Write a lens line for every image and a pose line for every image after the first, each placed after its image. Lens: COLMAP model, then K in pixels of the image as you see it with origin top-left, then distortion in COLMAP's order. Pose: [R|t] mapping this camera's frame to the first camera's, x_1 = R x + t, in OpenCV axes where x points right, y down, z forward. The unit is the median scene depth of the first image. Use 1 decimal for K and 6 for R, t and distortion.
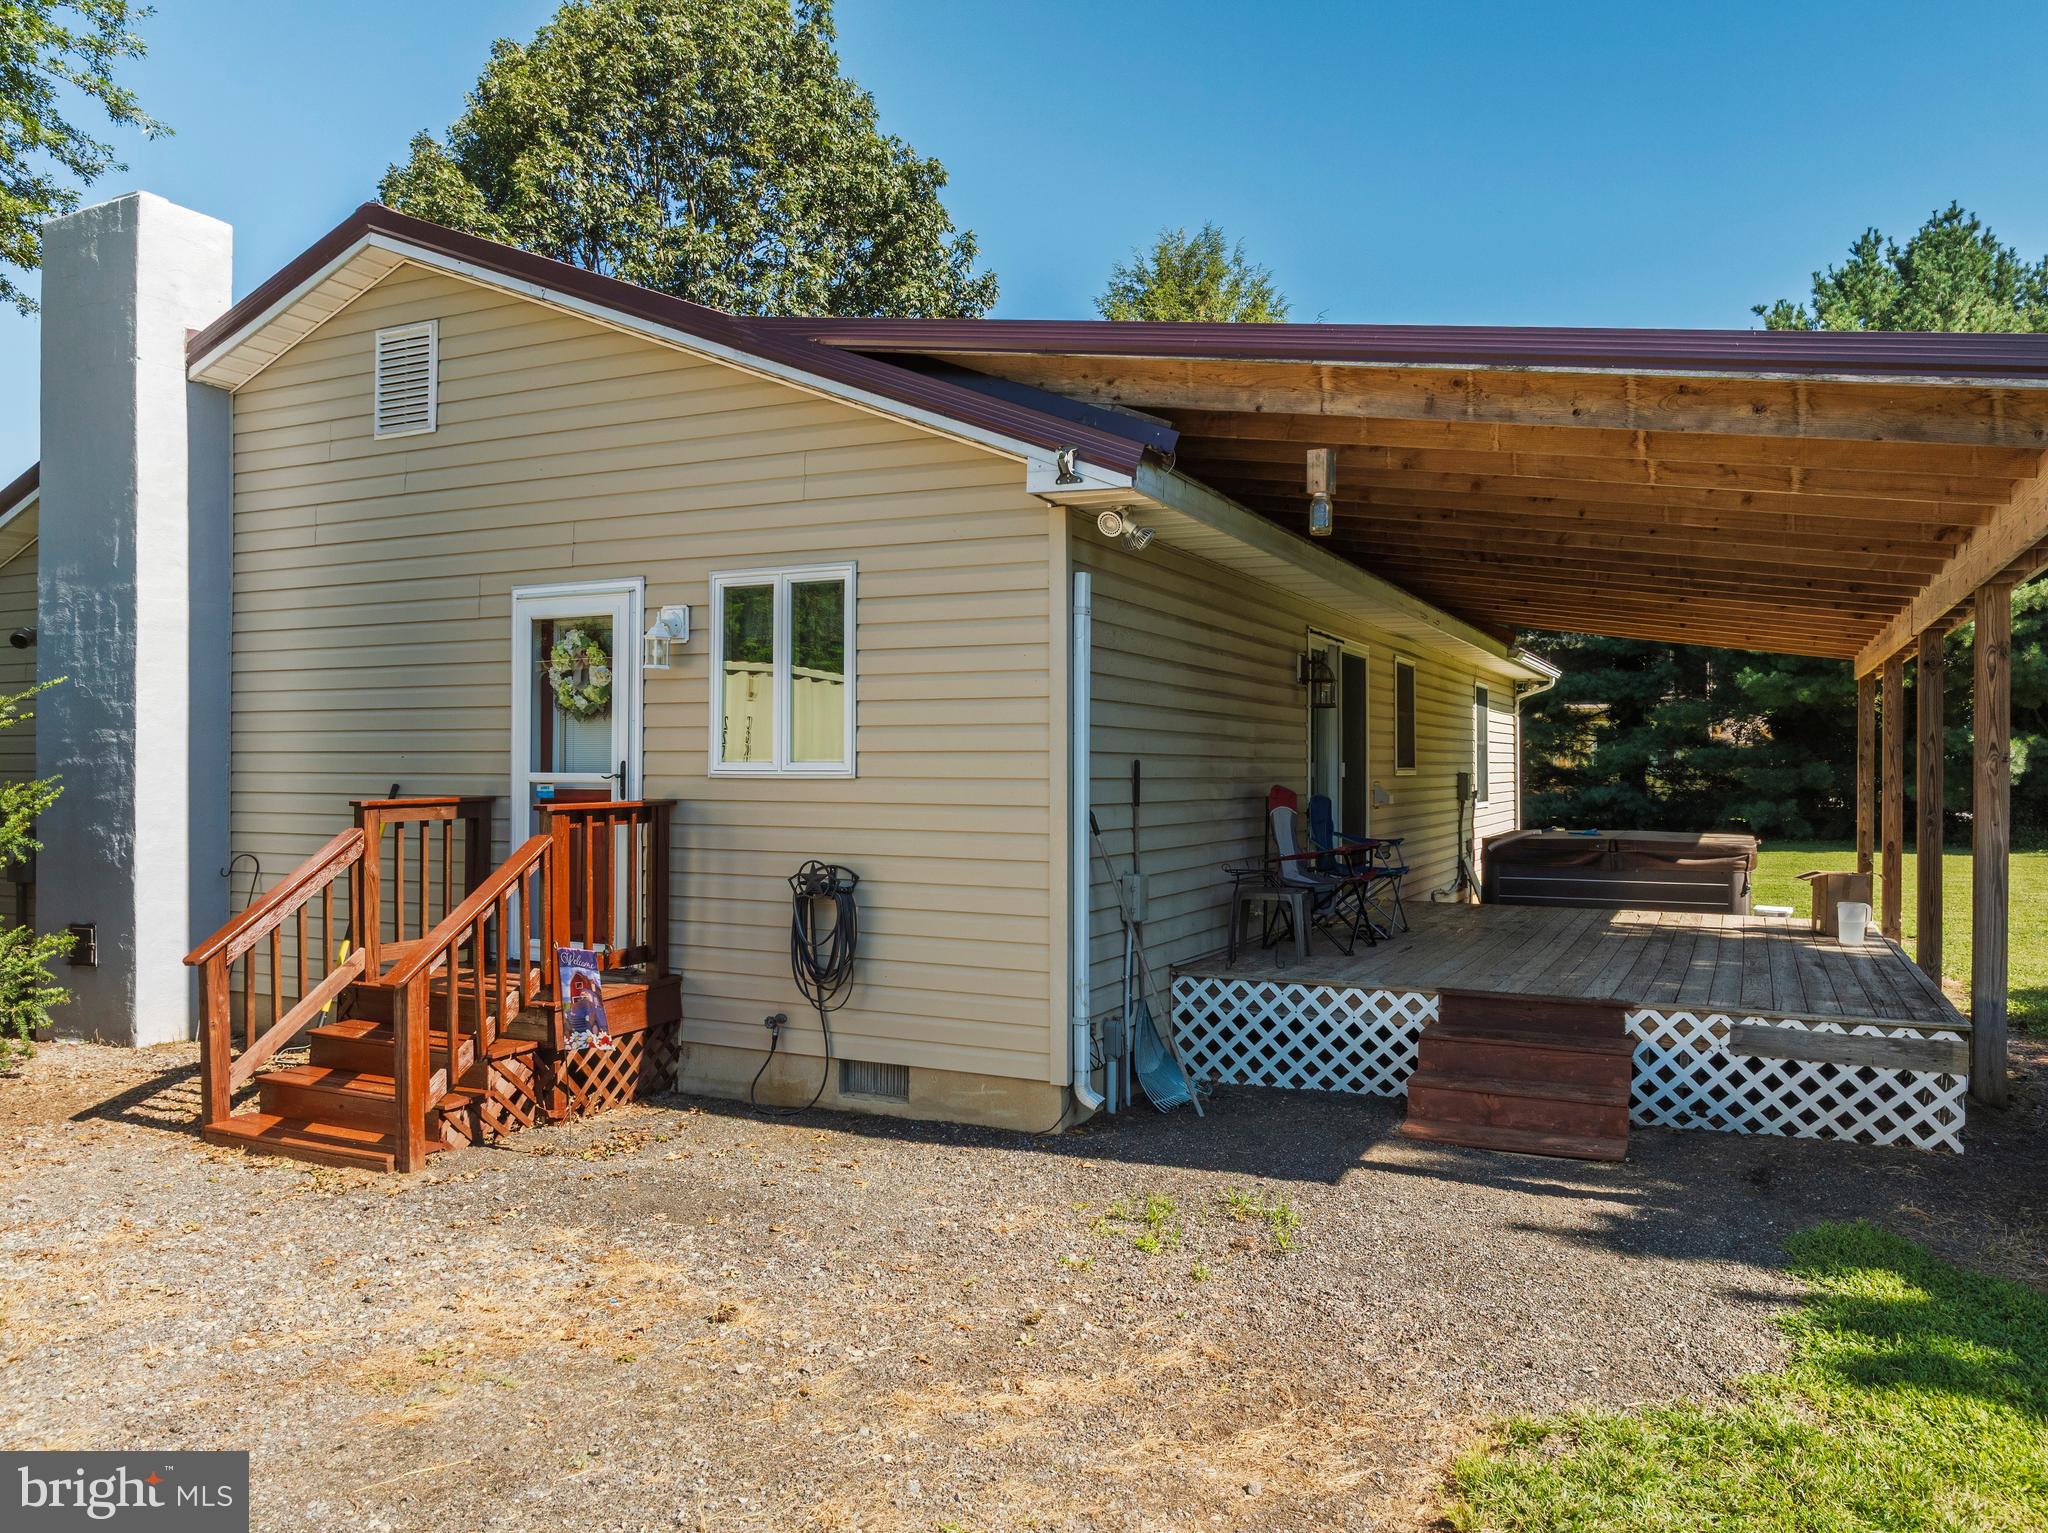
lens RADIAL K [[1476.6, 0, 1024.0], [0, 1476.6, 766.5], [0, 0, 1]] dist [-0.001999, -0.000535]
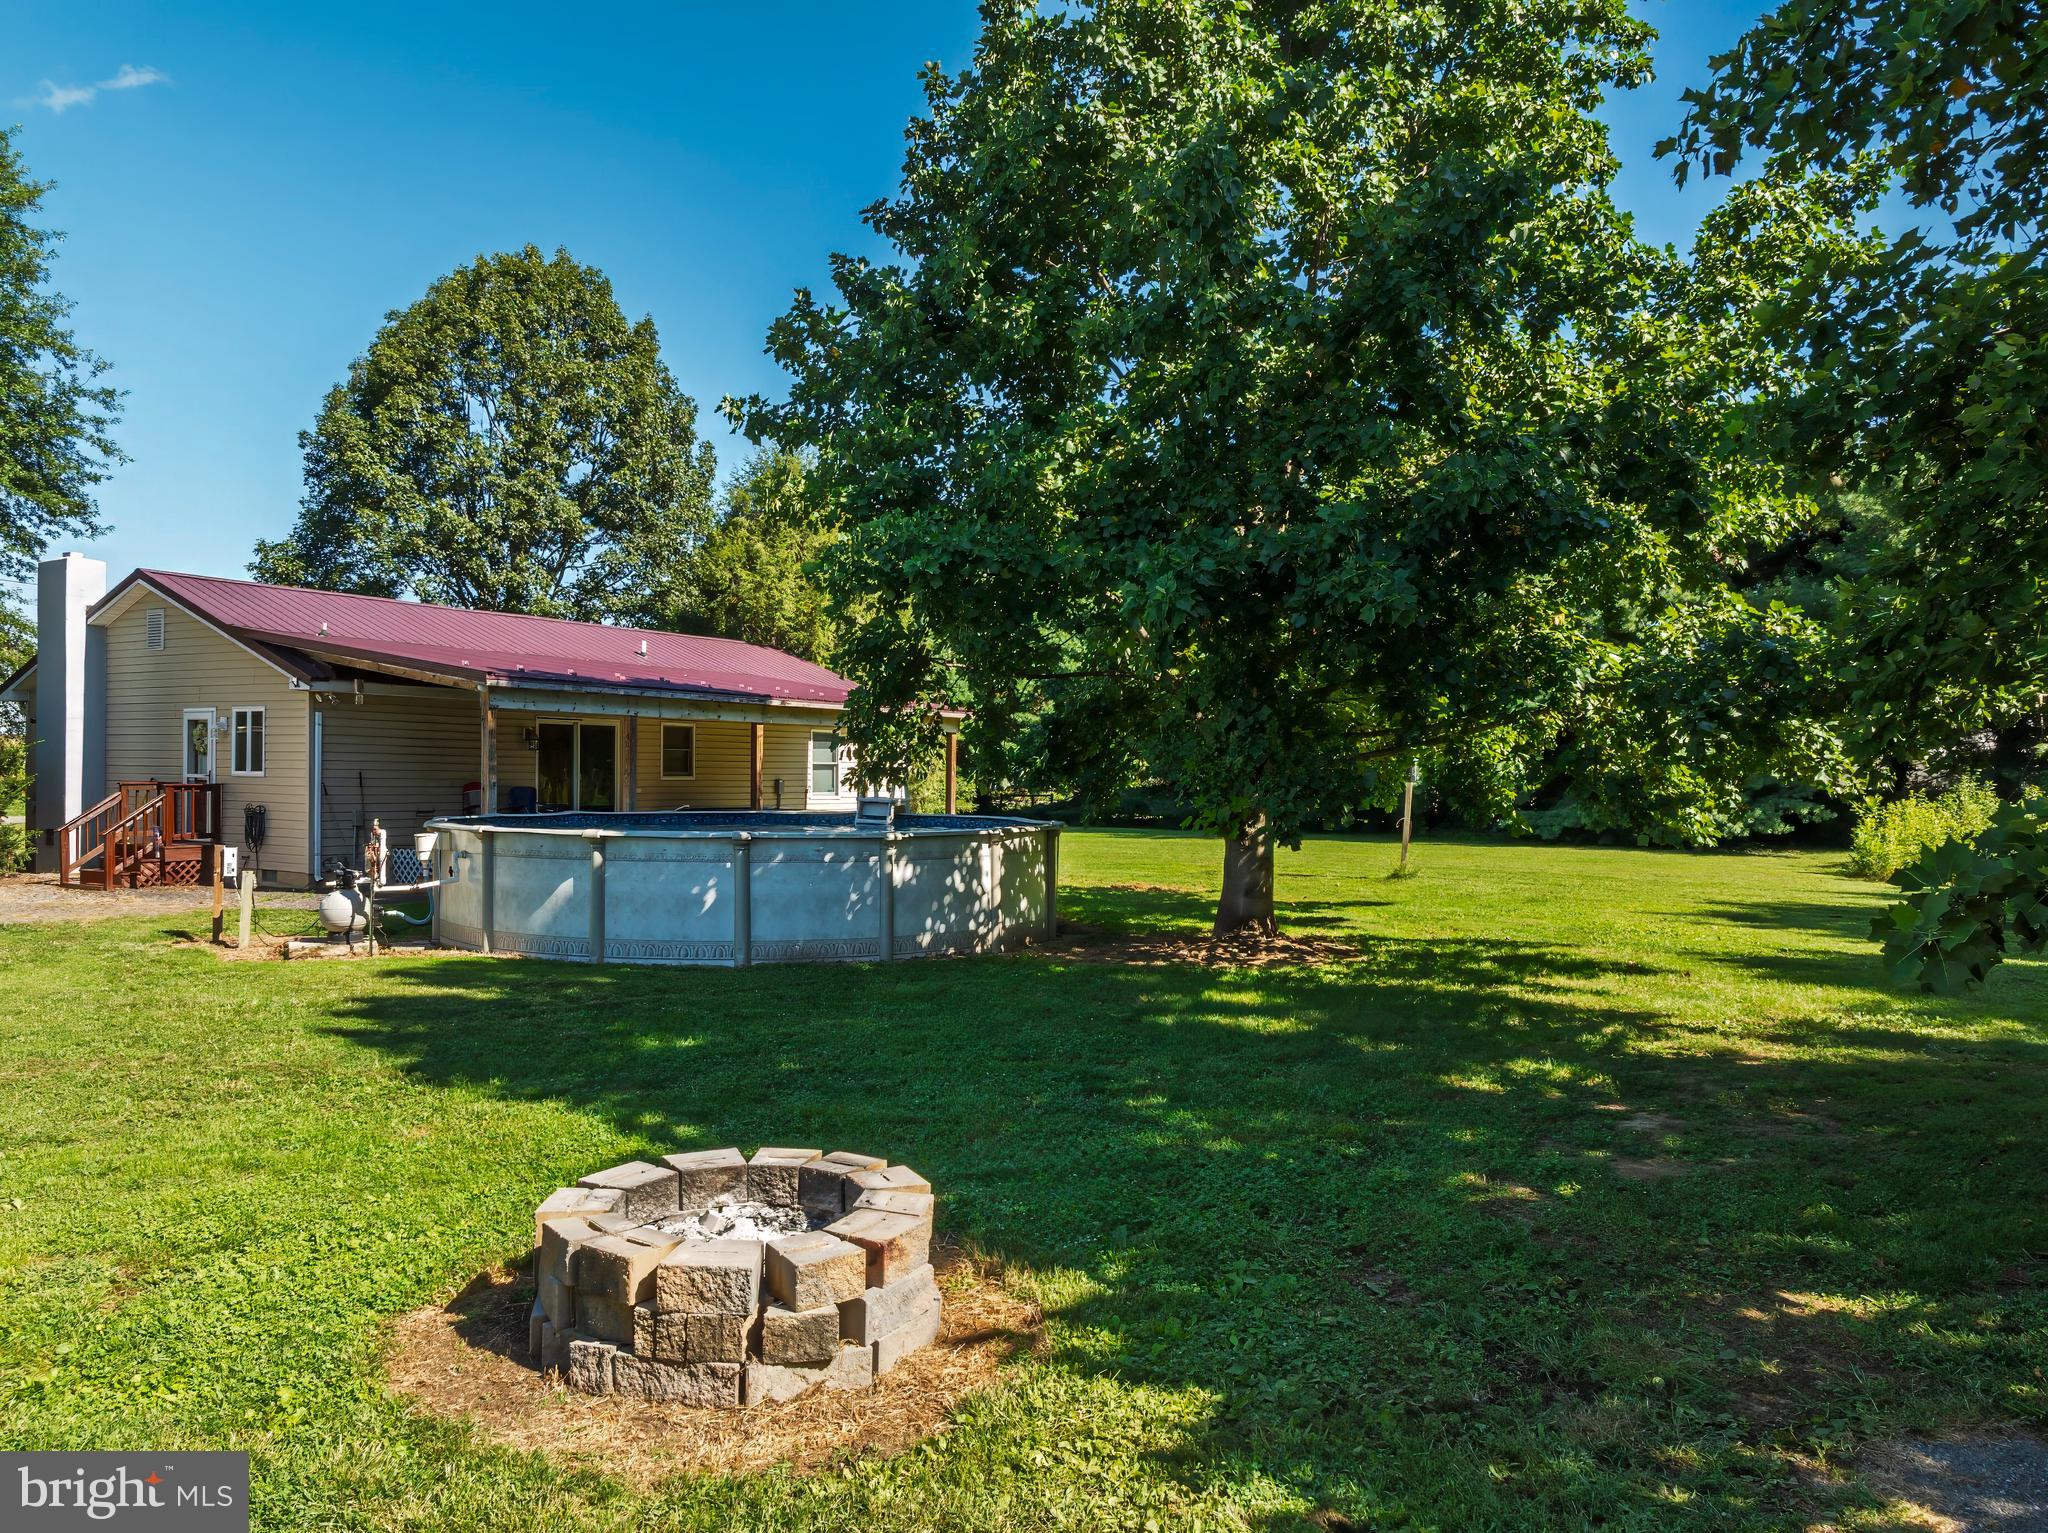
lens RADIAL K [[1476.6, 0, 1024.0], [0, 1476.6, 766.5], [0, 0, 1]] dist [-0.001999, -0.000535]
pose [[0.996393, 0.010797, -0.084164, 1.579355], [-0.011398, 0.999913, -0.006669, -0.009857], [0.084085, 0.007605, 0.996430, -1.768847]]
